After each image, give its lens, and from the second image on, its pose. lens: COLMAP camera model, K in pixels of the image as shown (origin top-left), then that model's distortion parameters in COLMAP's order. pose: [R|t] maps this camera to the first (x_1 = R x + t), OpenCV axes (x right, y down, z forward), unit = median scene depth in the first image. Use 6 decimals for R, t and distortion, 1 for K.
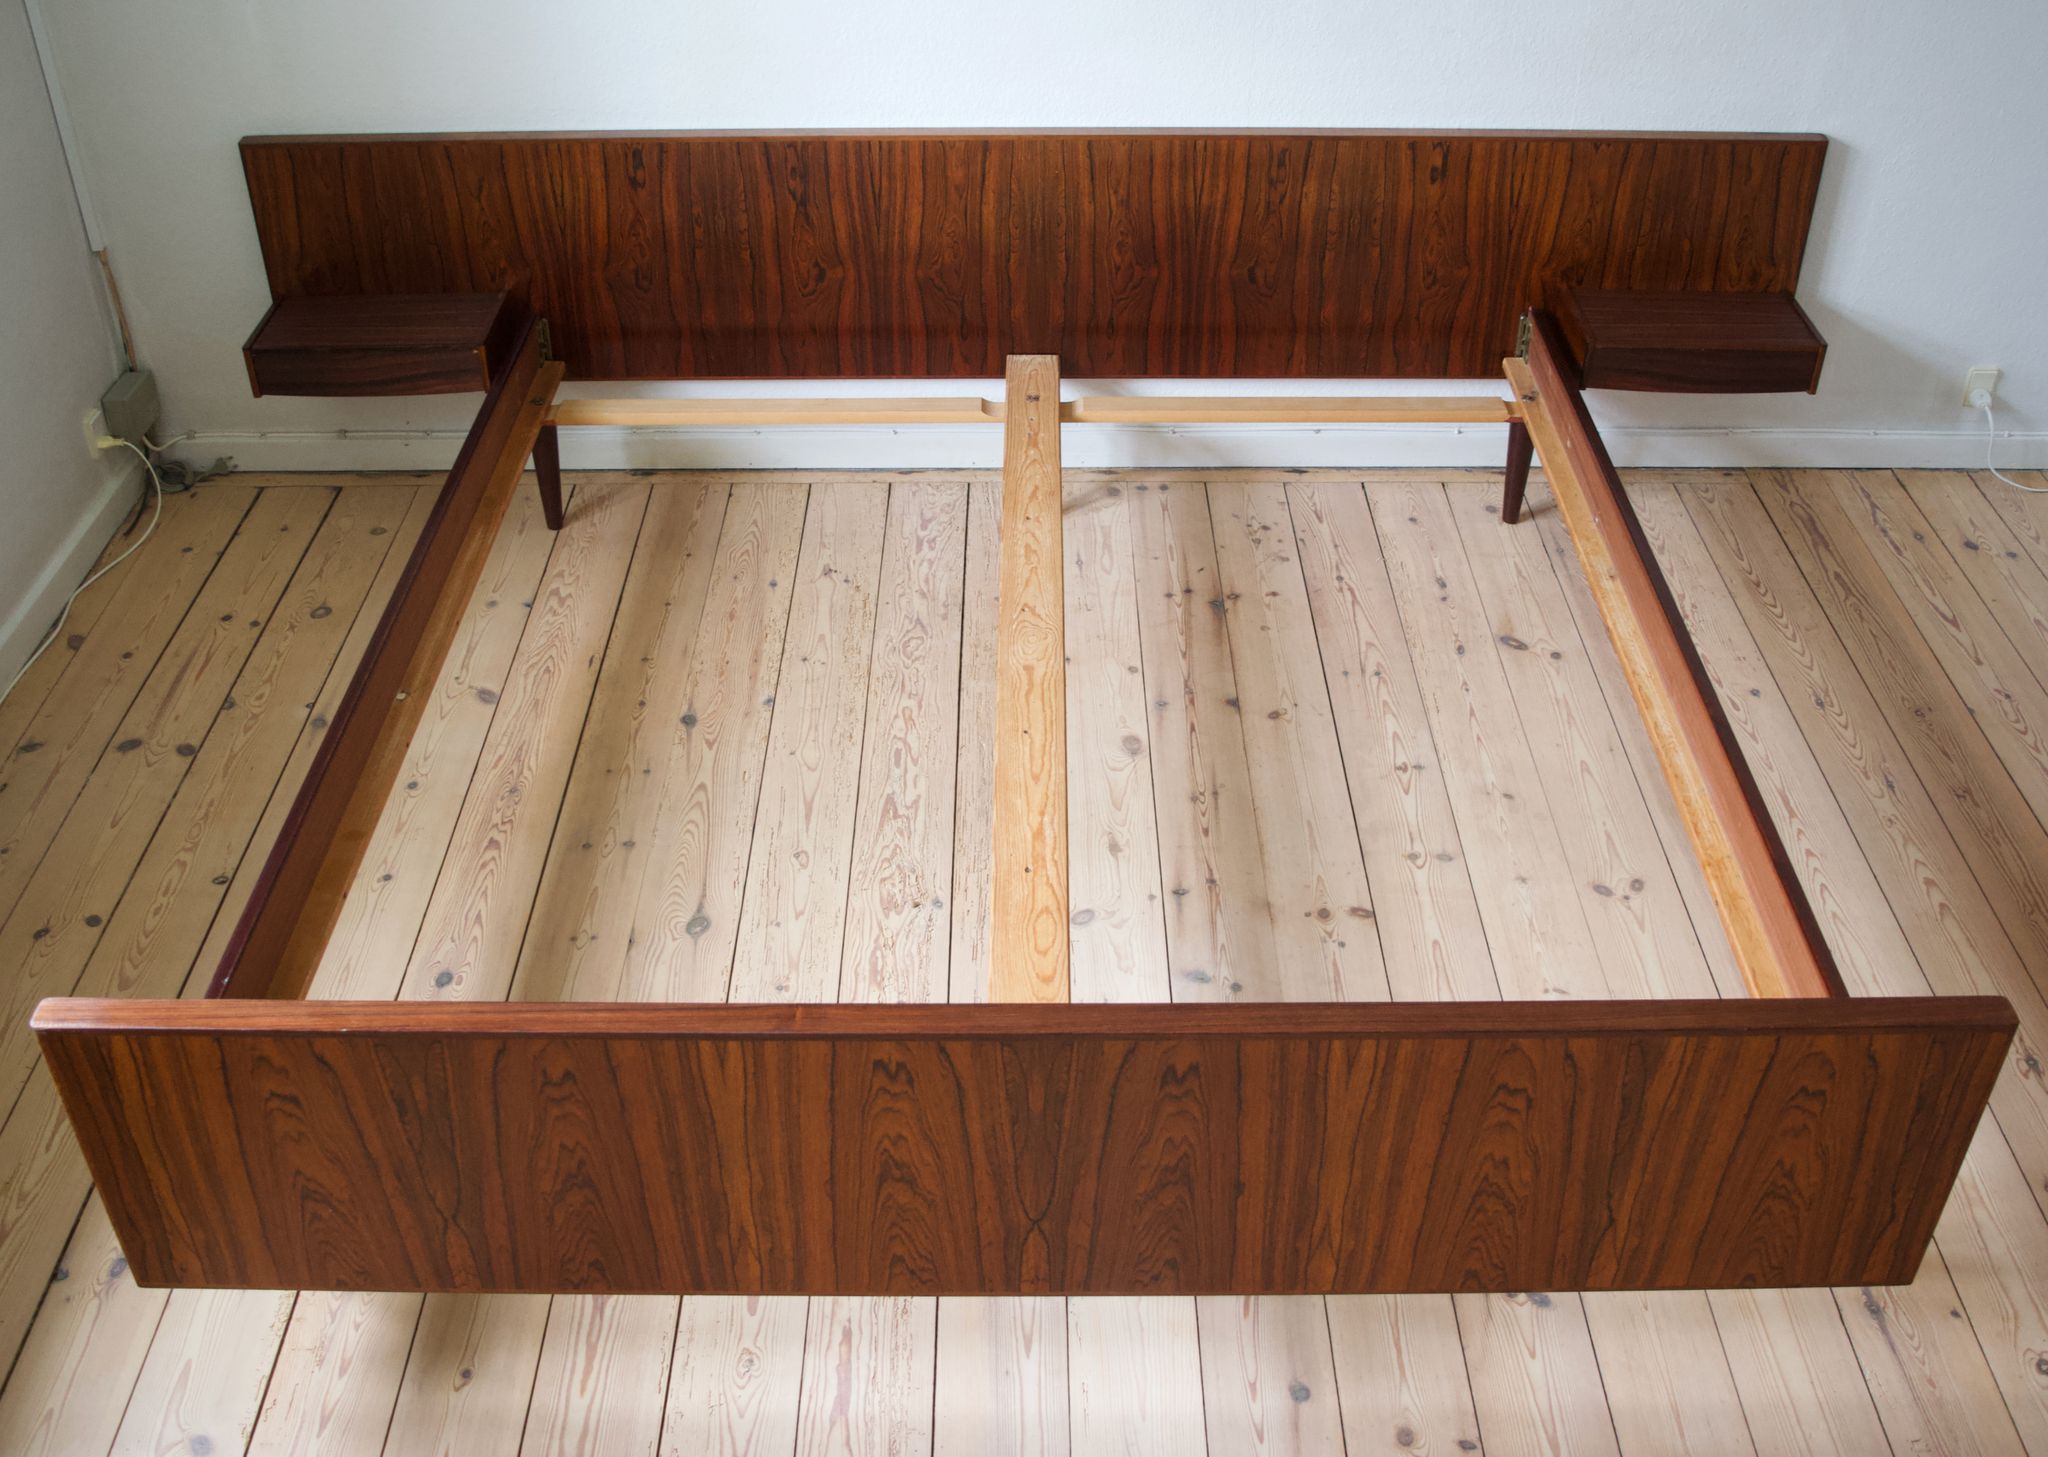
lens RADIAL K [[2038.3, 0, 1026.2], [0, 2038.3, 667.0], [0, 0, 1]] dist [-0.085496, 0.007885]
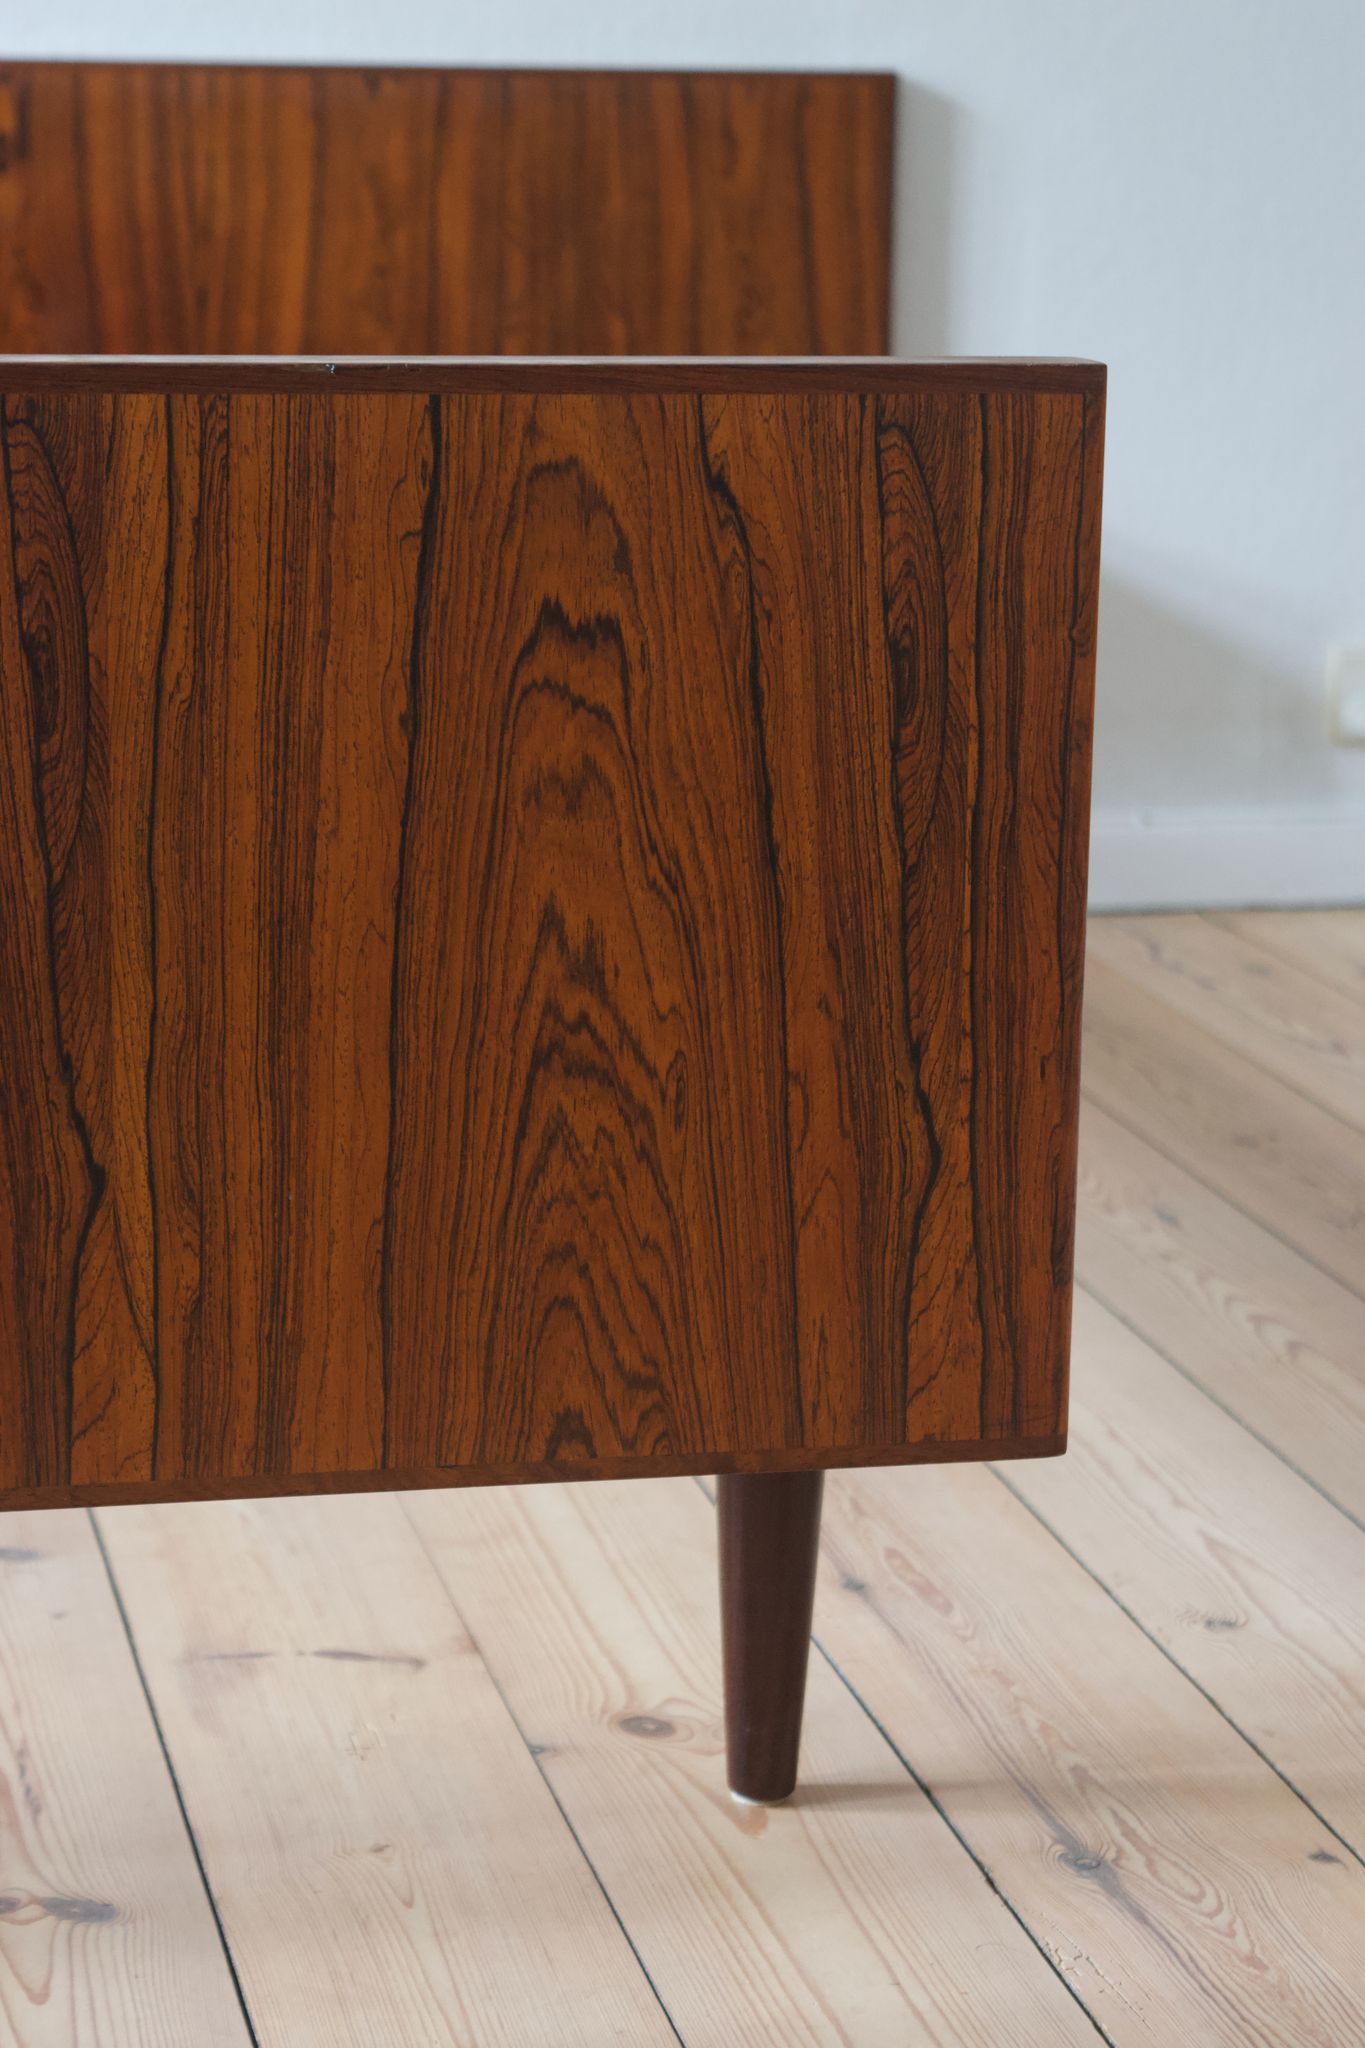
lens RADIAL K [[4670.1, 0, 682.5], [0, 4670.1, 1024.0], [0, 0, 1]] dist [0.043176, 0.317138]
pose [[0.976805, -0.028816, 0.212181, 0.128559], [0.110351, 0.916929, -0.383490, 0.323021], [-0.183504, 0.398009, 0.898841, 0.159948]]
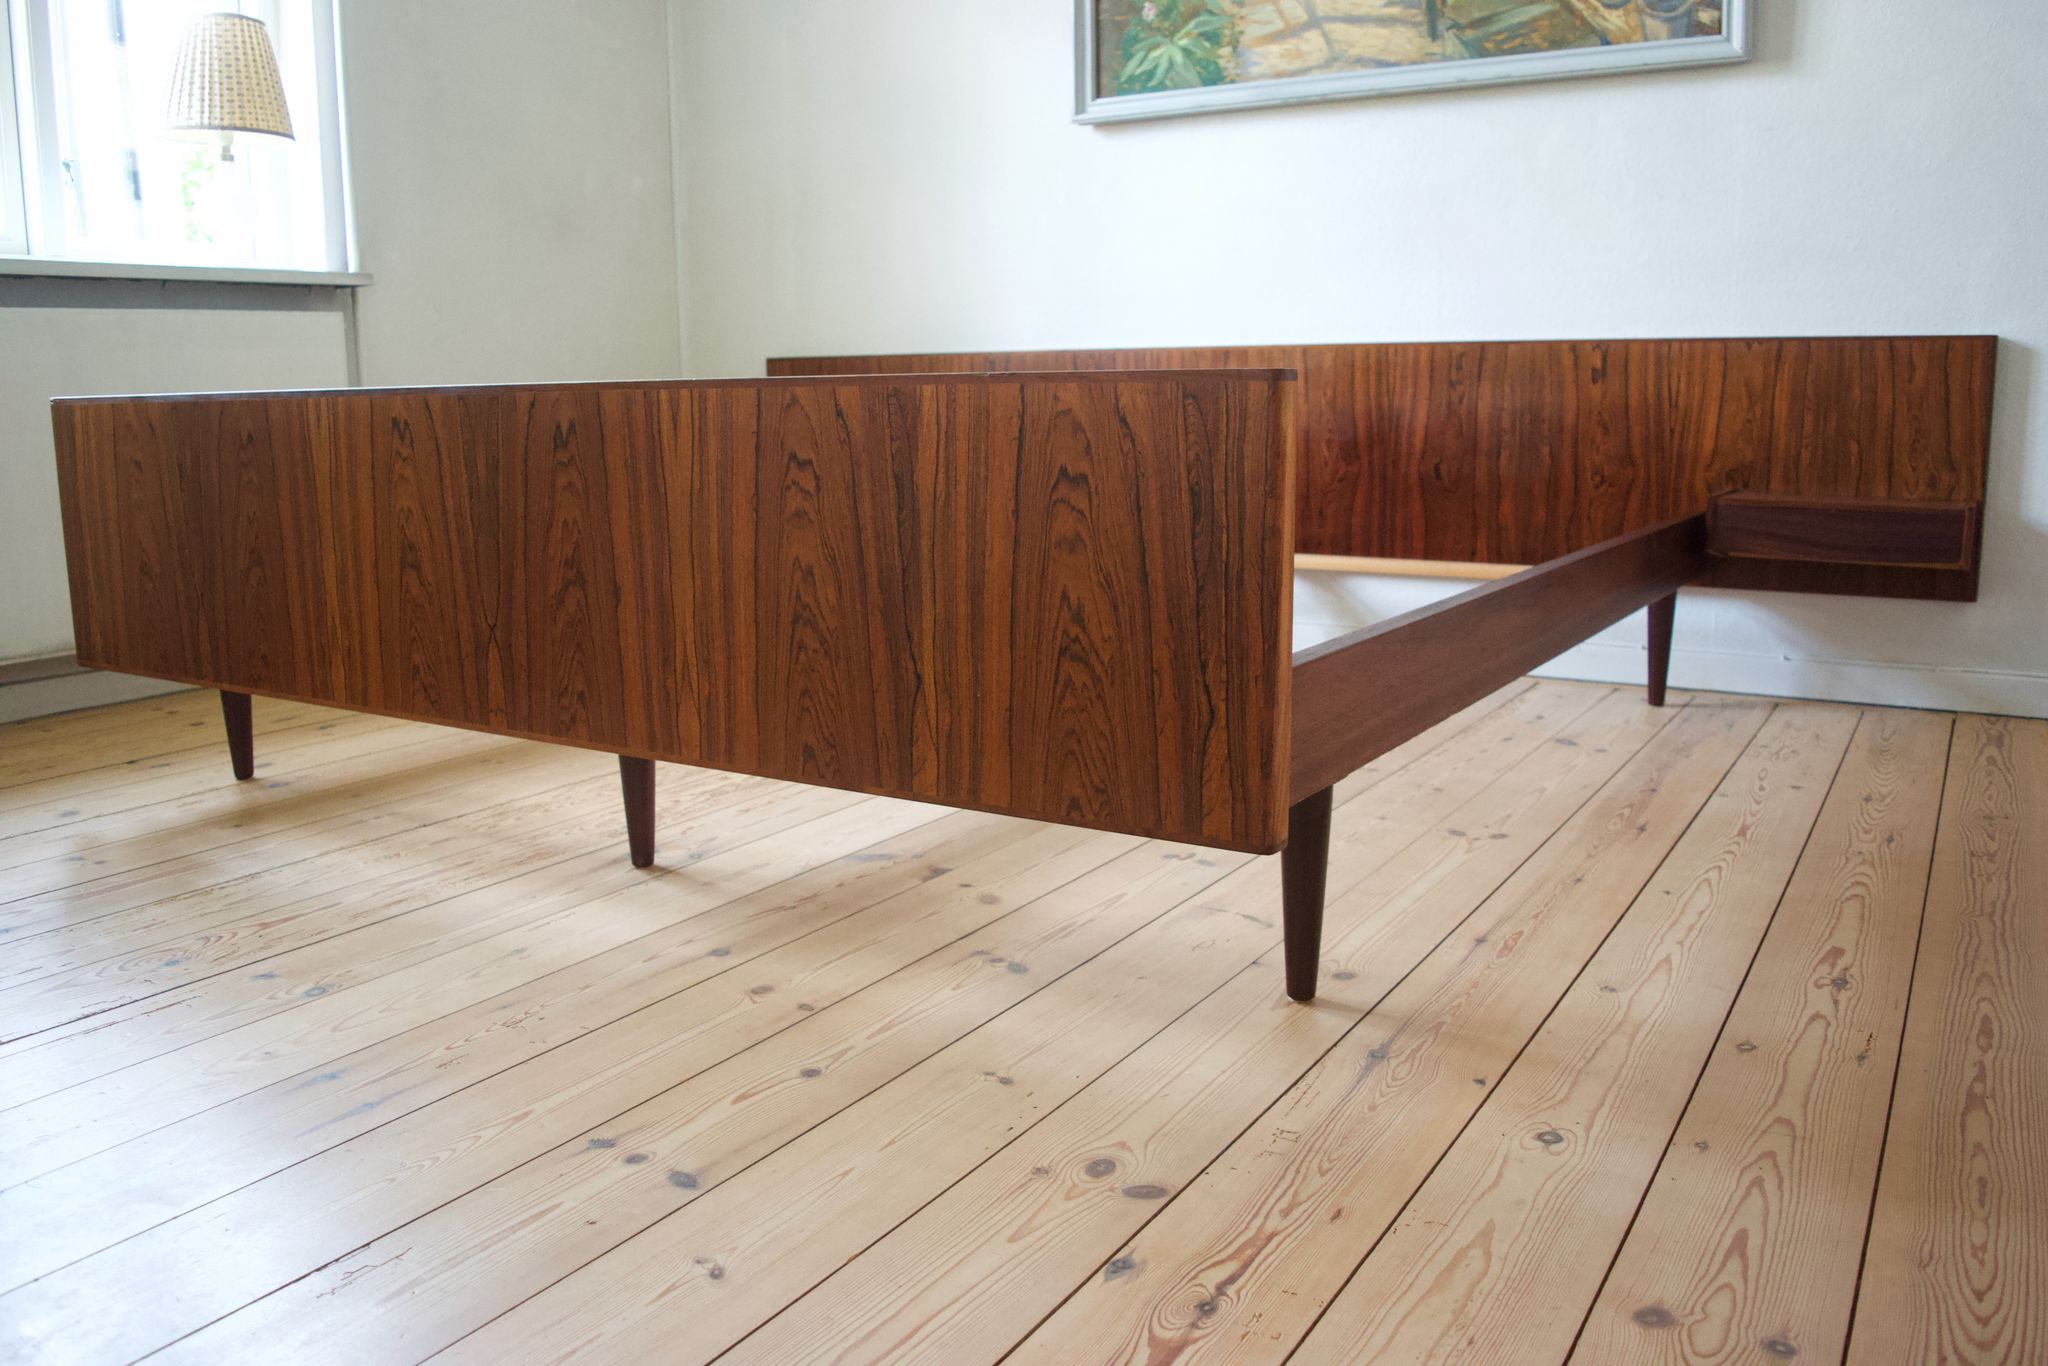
lens RADIAL K [[1592.3, 0, 1023.9], [0, 1592.3, 680.0], [0, 0, 1]] dist [-0.093132, 0.015933]
pose [[0.846411, 0.087157, -0.525349, 0.406217], [-0.300124, 0.892994, -0.335391, 0.288430], [0.439902, 0.441549, 0.781998, 0.269655]]
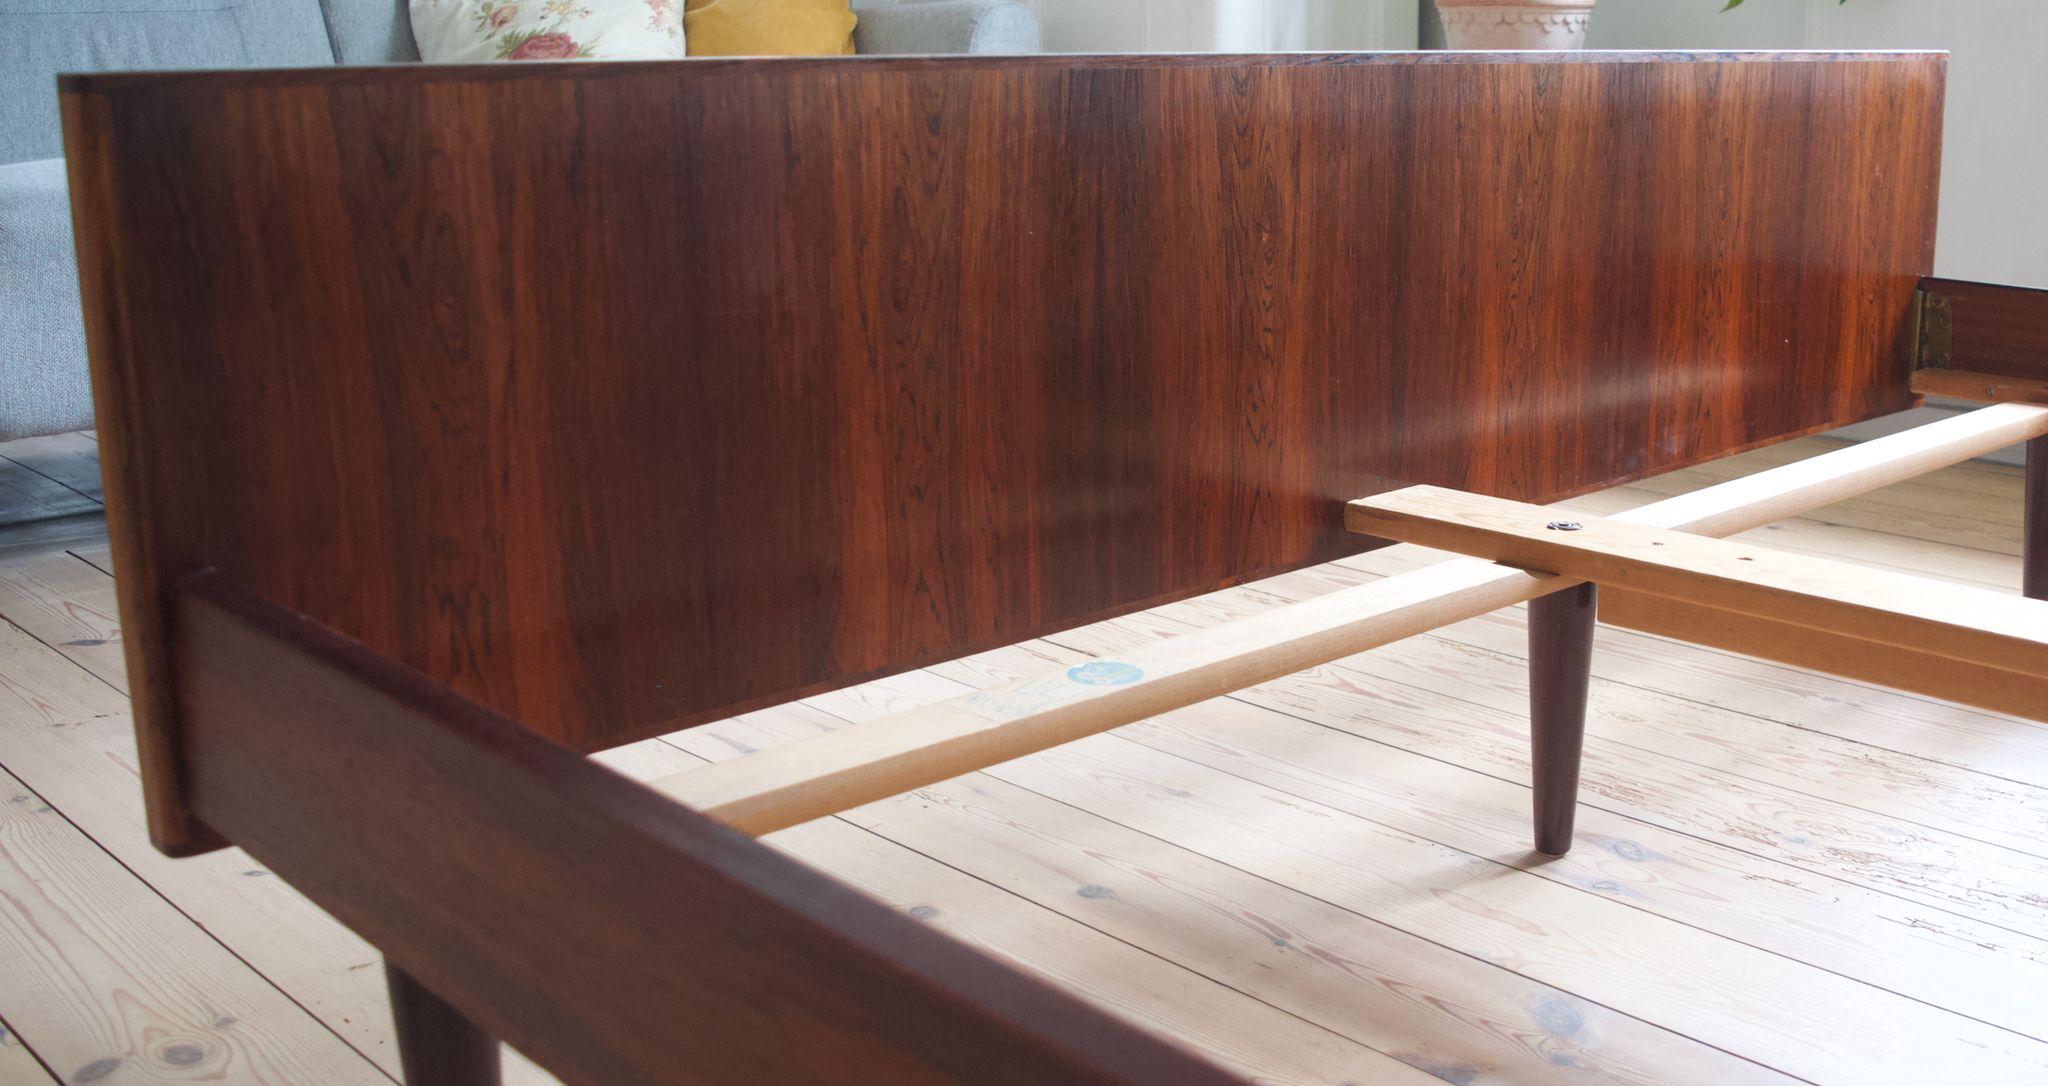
lens RADIAL K [[2108.5, 0, 1179.2], [0, 2108.5, 543.6], [0, 0, 1]] dist [-0.053706, 0.001592]
pose [[-0.712140, 0.167577, -0.681743, 0.359198], [-0.405693, 0.694298, 0.594444, -0.086827], [0.572948, 0.699906, -0.426453, 0.782615]]
